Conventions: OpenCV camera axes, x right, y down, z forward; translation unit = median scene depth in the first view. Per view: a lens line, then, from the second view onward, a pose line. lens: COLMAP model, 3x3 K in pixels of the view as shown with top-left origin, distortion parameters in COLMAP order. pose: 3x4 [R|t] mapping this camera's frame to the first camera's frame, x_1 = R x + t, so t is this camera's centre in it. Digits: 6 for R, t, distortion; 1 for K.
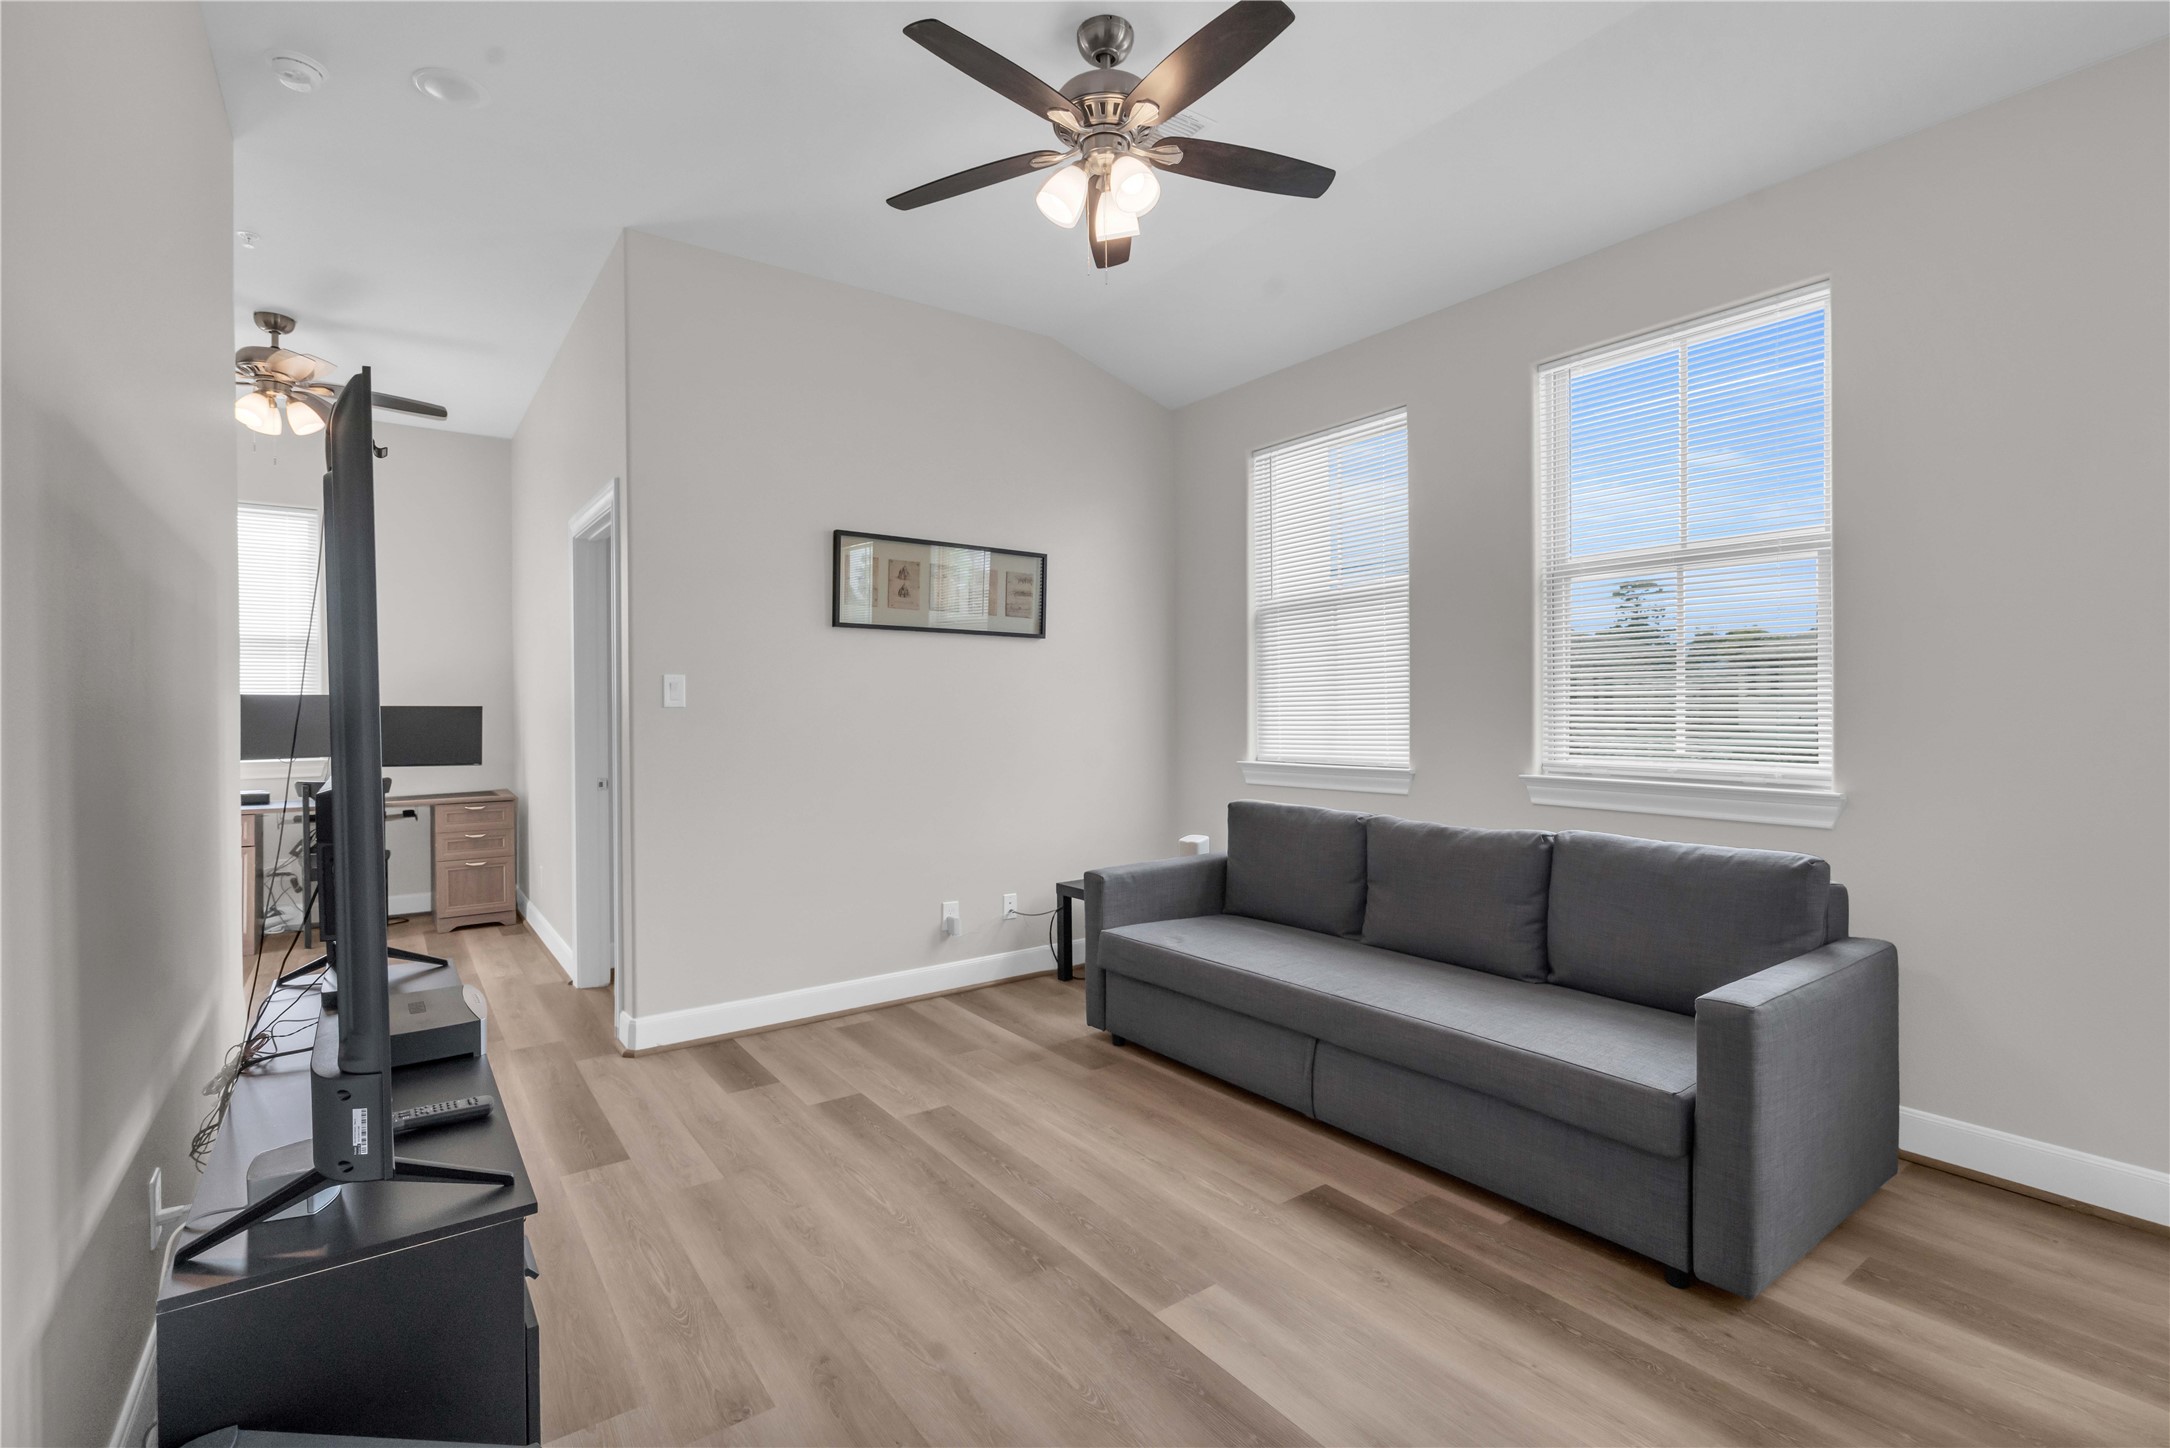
lens RADIAL K [[983.0, 0, 1082.9], [0, 983.0, 718.2], [0, 0, 1]] dist [-0.003978, 0.000697]
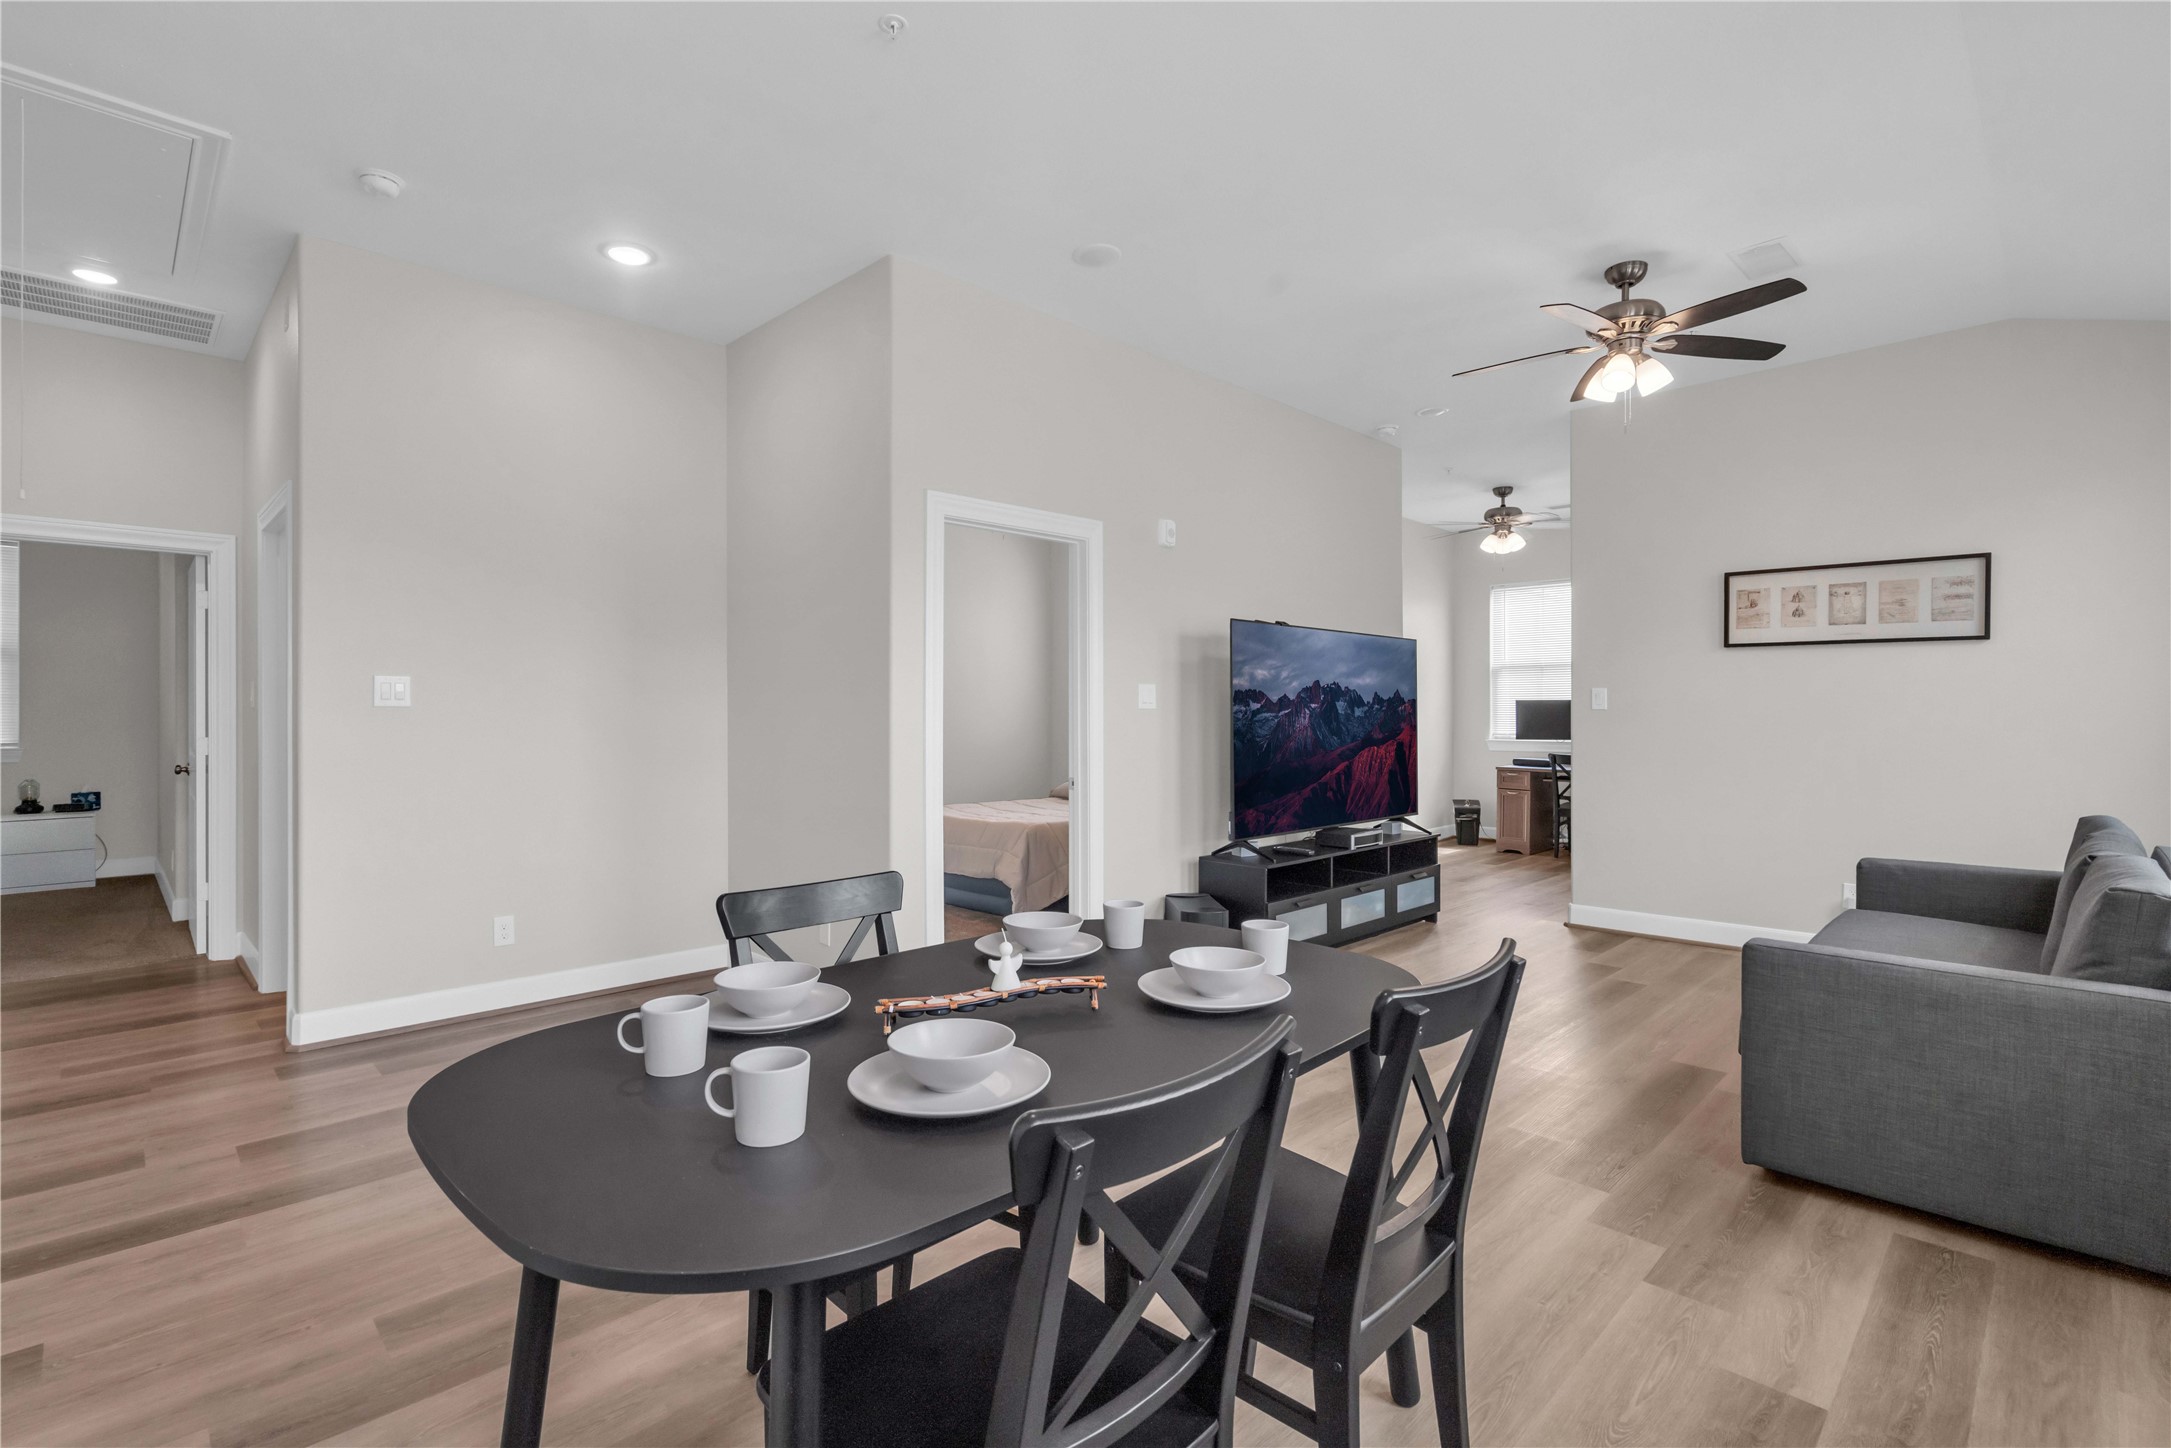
lens RADIAL K [[1006.6, 0, 1081.9], [0, 1006.6, 707.8], [0, 0, 1]] dist [-0.002358, 0.000006]
pose [[0.163673, 0.002396, -0.986512, 1.022885], [-0.010846, 0.999941, 0.000629, -0.005974], [0.986455, 0.010596, 0.163690, -0.058264]]
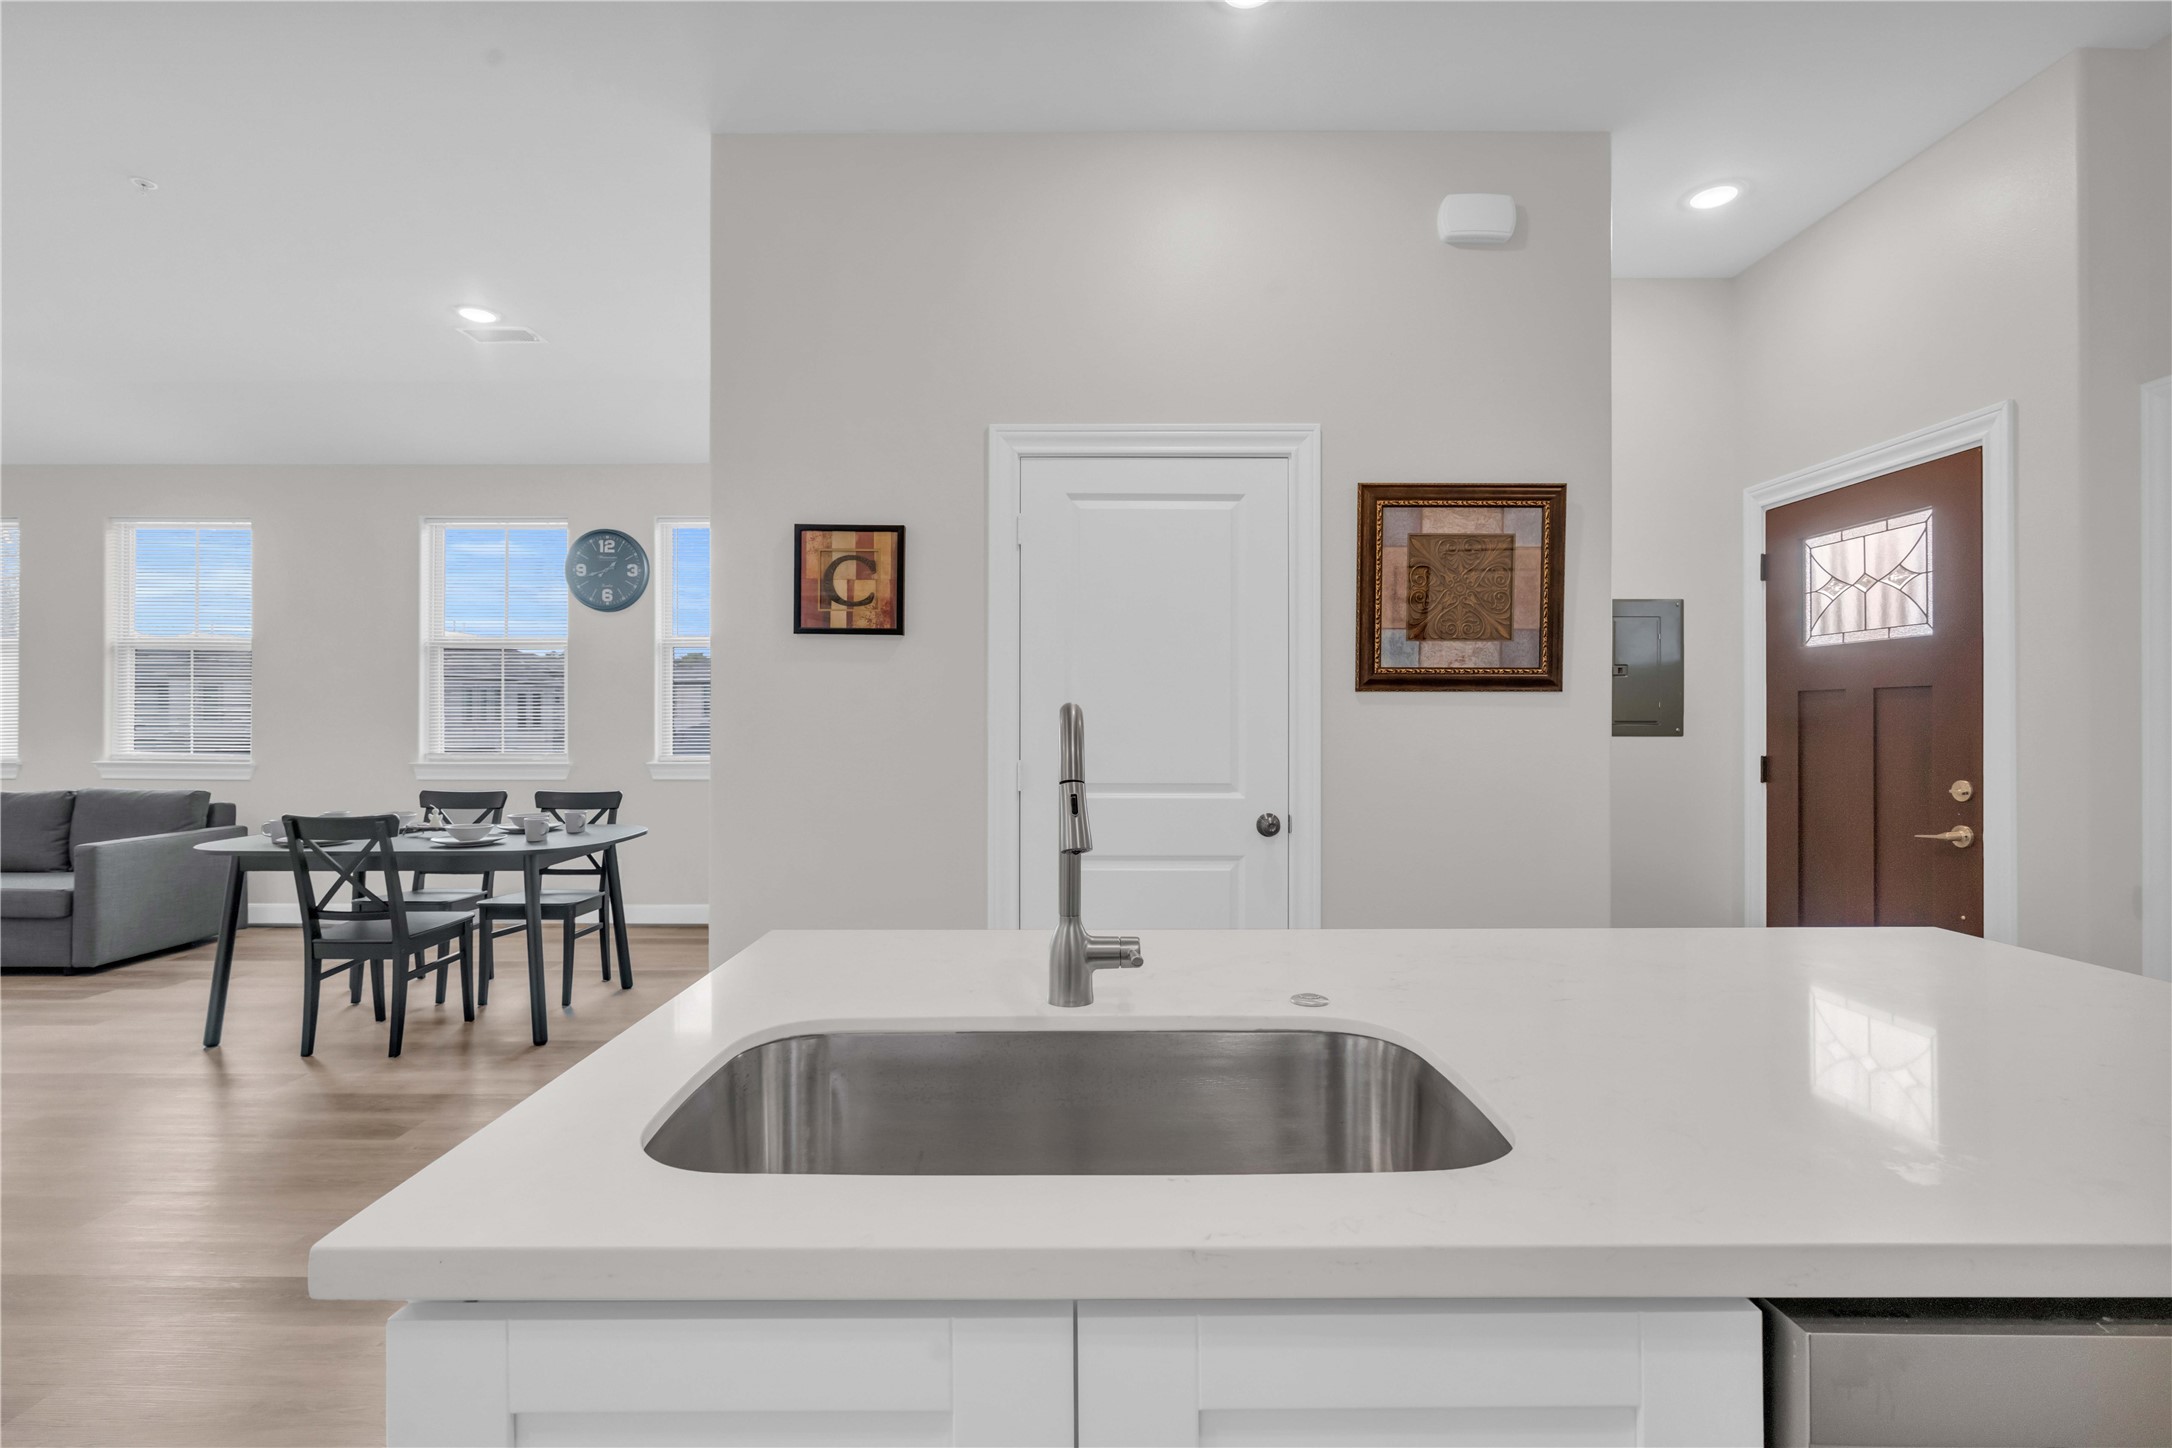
lens RADIAL K [[990.7, 0, 1068.8], [0, 990.7, 721.4], [0, 0, 1]] dist [-0.002209, 0.000502]
pose [[0.591172, 0.010850, 0.806472, 0.069909], [-0.000164, 0.999911, -0.013332, 0.010716], [-0.806545, 0.007749, 0.591121, -1.309439]]
